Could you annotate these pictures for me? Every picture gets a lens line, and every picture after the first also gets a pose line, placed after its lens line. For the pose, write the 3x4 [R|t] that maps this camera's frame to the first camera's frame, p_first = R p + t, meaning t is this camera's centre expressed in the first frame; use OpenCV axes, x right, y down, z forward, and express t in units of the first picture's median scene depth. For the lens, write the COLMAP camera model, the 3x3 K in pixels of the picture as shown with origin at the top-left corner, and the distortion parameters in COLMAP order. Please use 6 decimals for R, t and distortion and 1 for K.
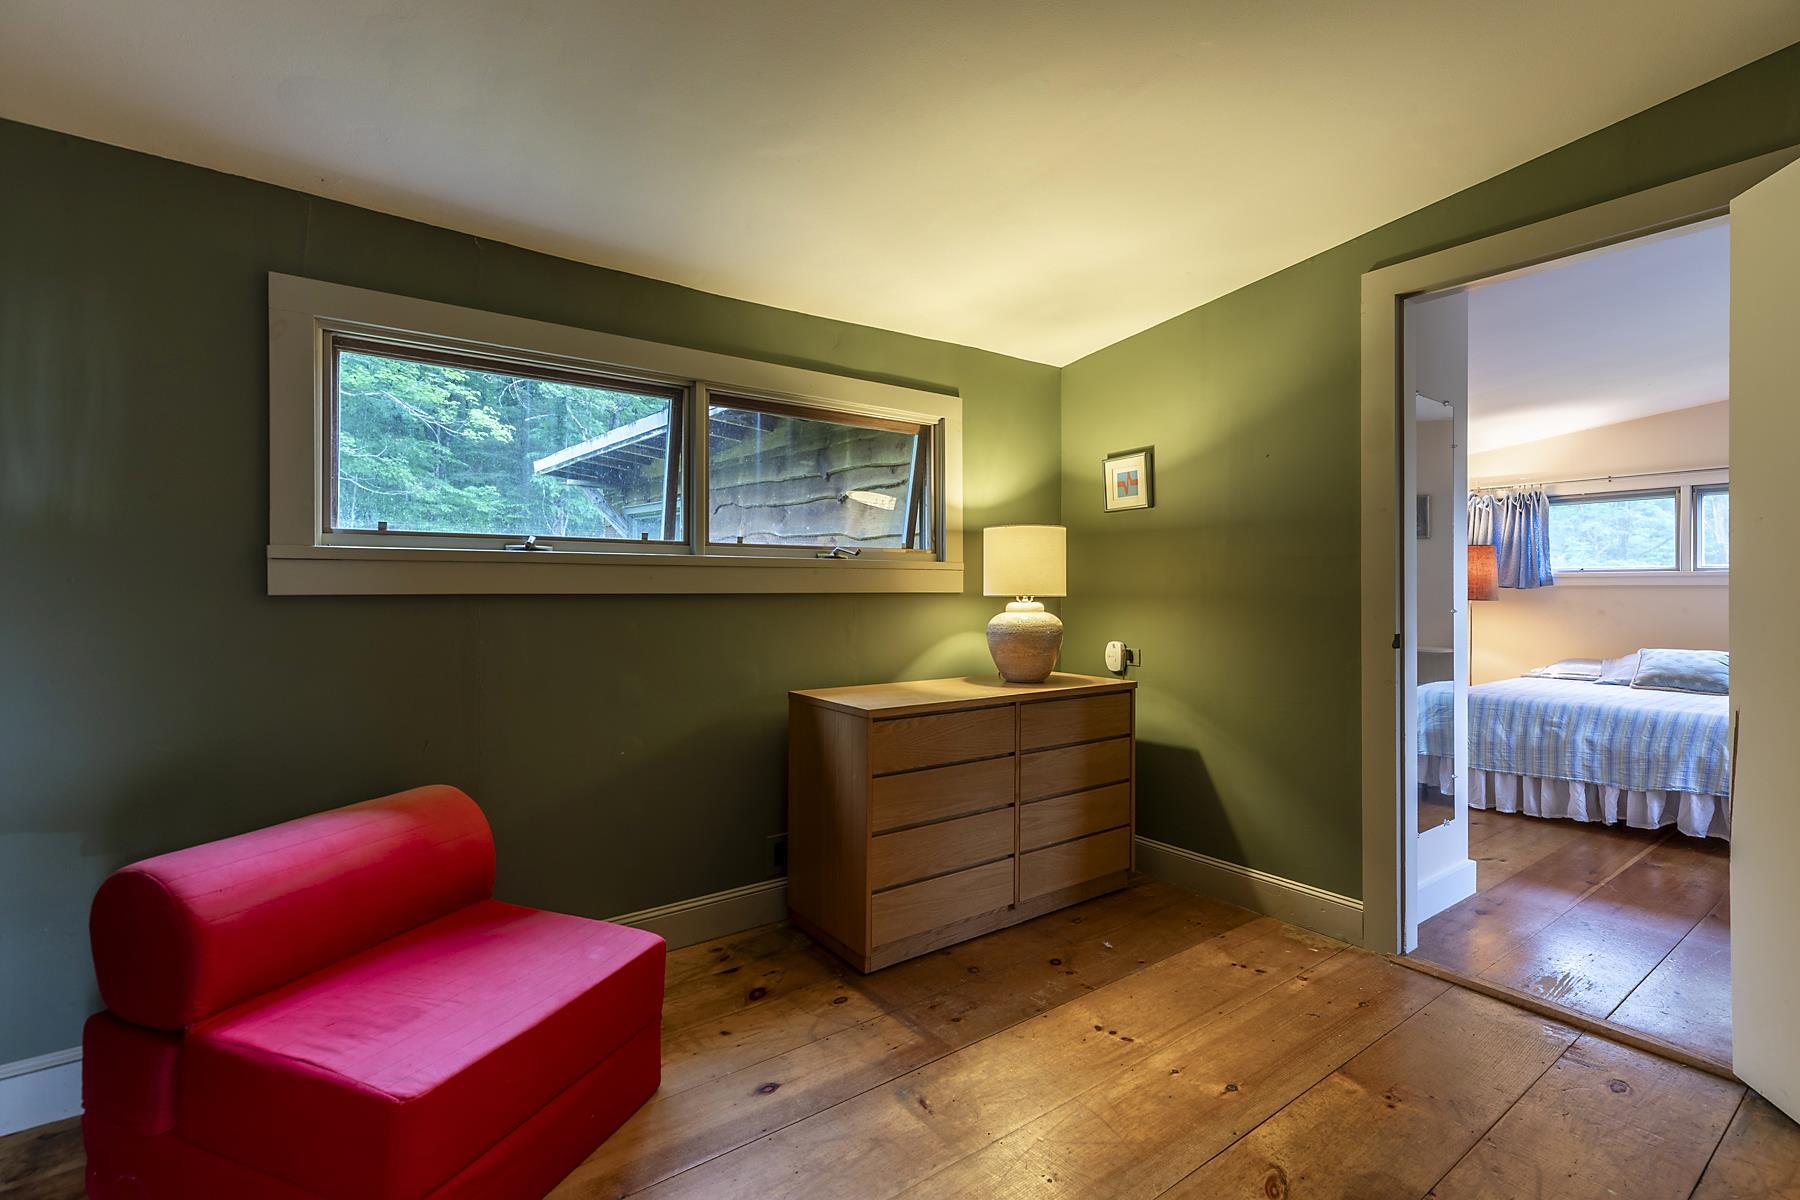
lens RADIAL K [[806.7, 0, 897.5], [0, 806.7, 581.0], [0, 0, 1]] dist [0.003225, 0.001951]
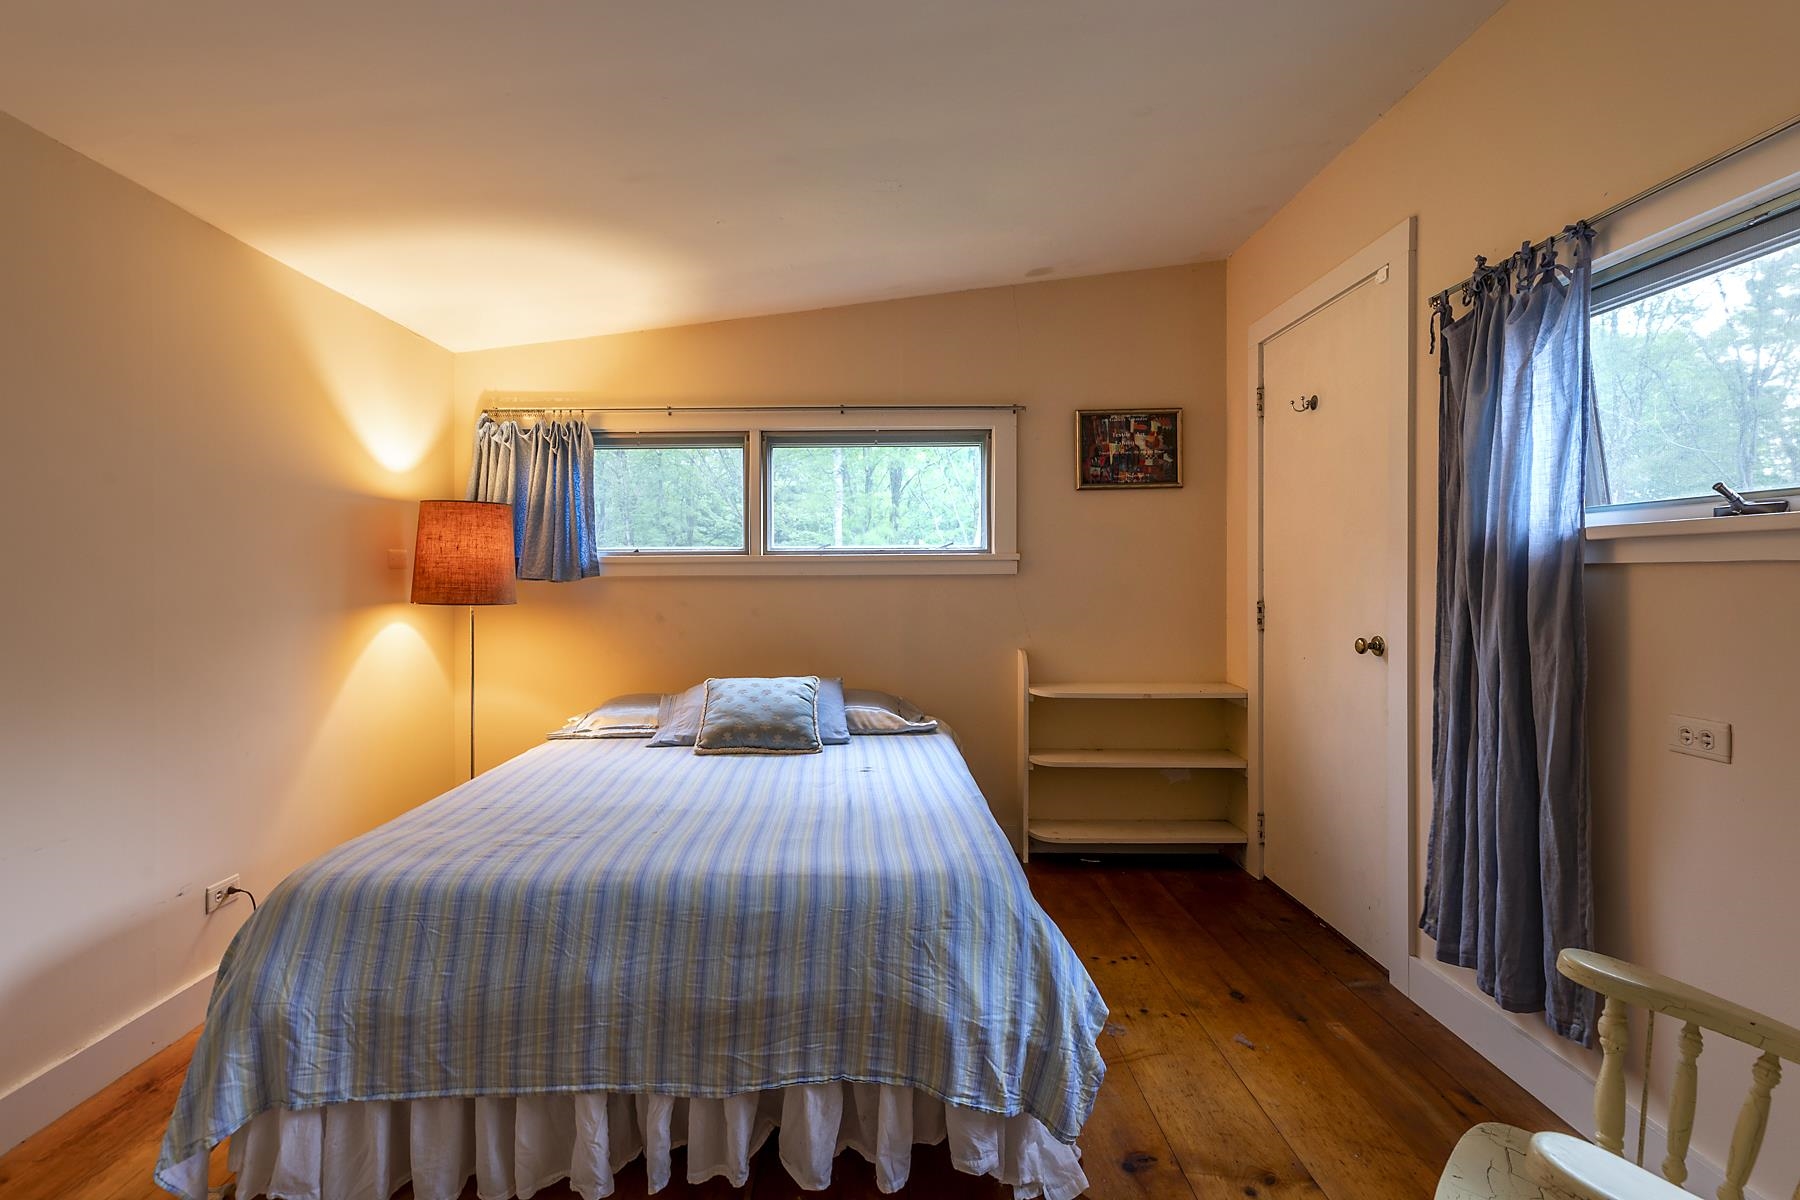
lens RADIAL K [[806.7, 0, 894.9], [0, 806.7, 585.5], [0, 0, 1]] dist [0.003225, 0.001951]
pose [[0.555909, -0.016353, 0.831082, 0.471601], [-0.003944, 0.999743, 0.022310, -0.002279], [-0.831234, -0.015680, 0.555702, 0.523214]]
